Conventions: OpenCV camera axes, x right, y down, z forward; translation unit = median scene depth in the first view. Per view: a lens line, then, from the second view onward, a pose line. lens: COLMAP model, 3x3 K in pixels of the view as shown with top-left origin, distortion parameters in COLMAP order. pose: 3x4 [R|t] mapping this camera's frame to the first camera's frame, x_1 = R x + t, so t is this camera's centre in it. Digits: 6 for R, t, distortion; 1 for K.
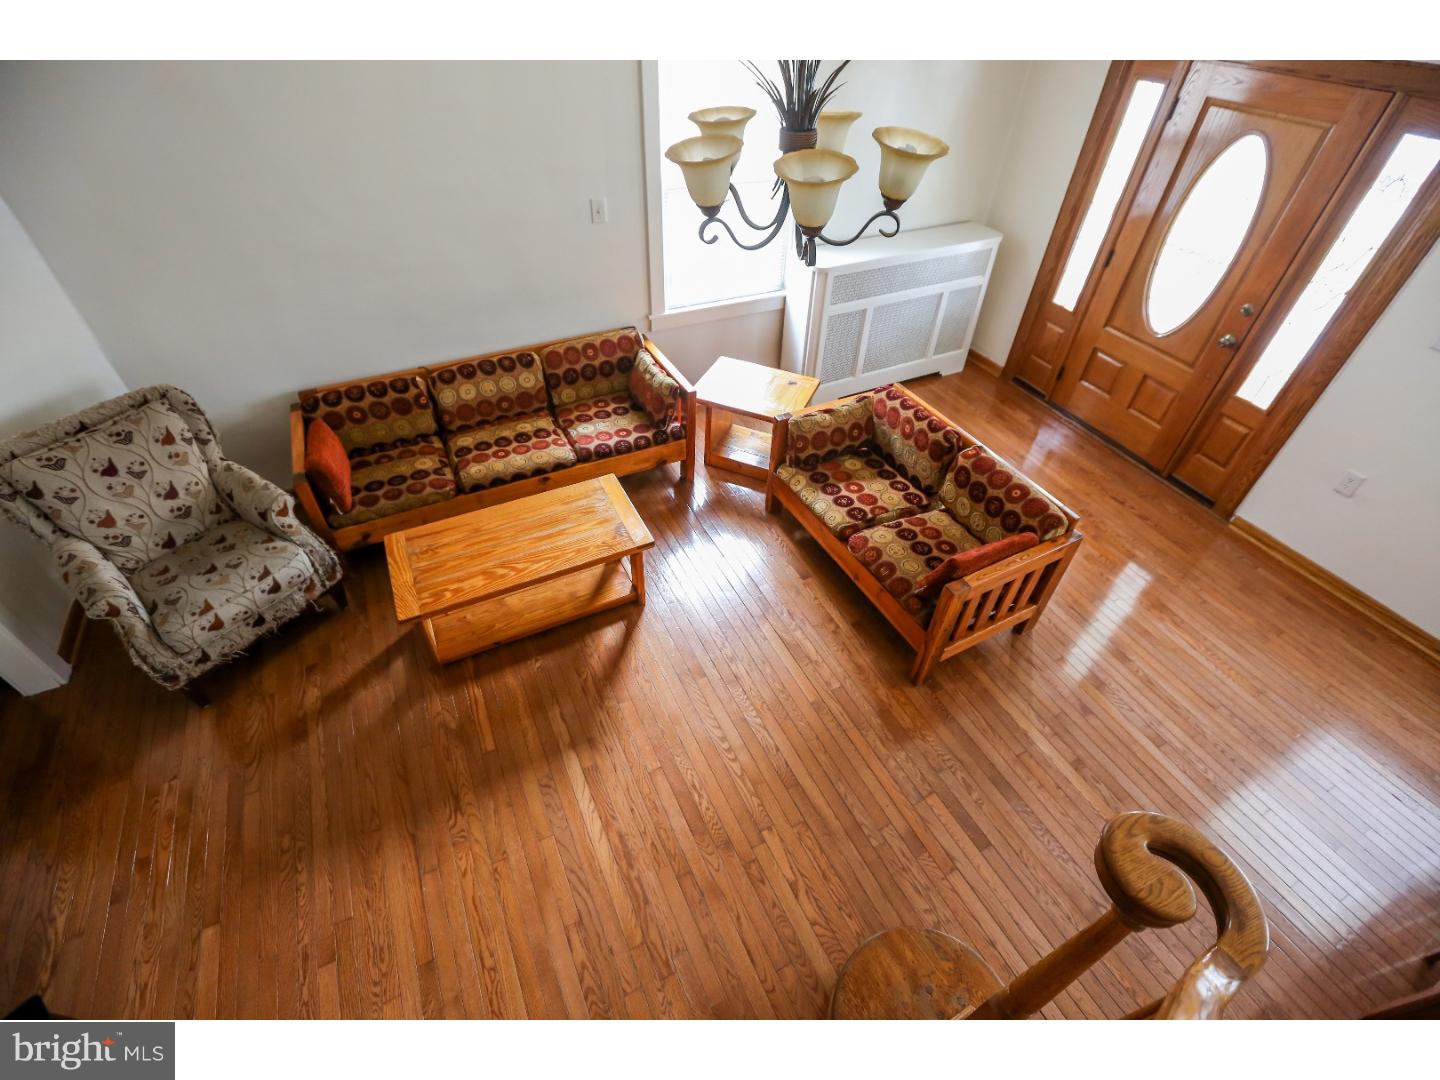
lens RADIAL K [[649.6, 0, 718.4], [0, 649.6, 530.4], [0, 0, 1]] dist [-0.056737, 0.020163]
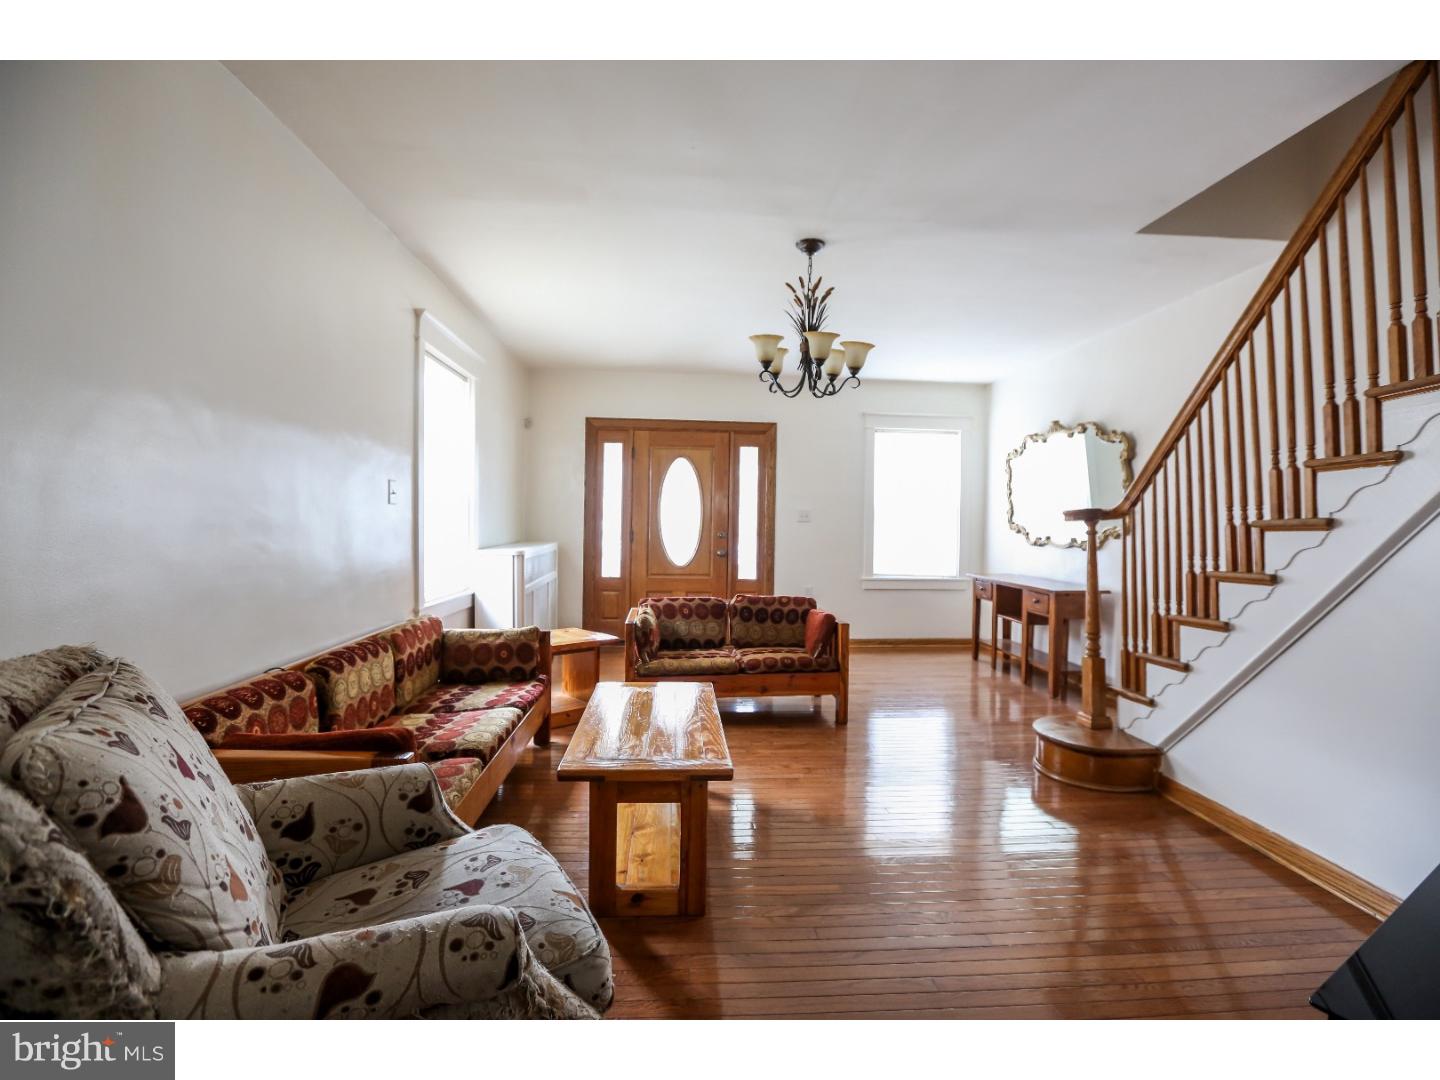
lens RADIAL K [[649.6, 0, 718.4], [0, 649.6, 530.4], [0, 0, 1]] dist [-0.056737, 0.020163]
pose [[0.391013, -0.039370, 0.919543, -0.823757], [0.625929, 0.743849, -0.234313, 0.067945], [-0.674776, 0.667188, 0.315497, 0.380786]]
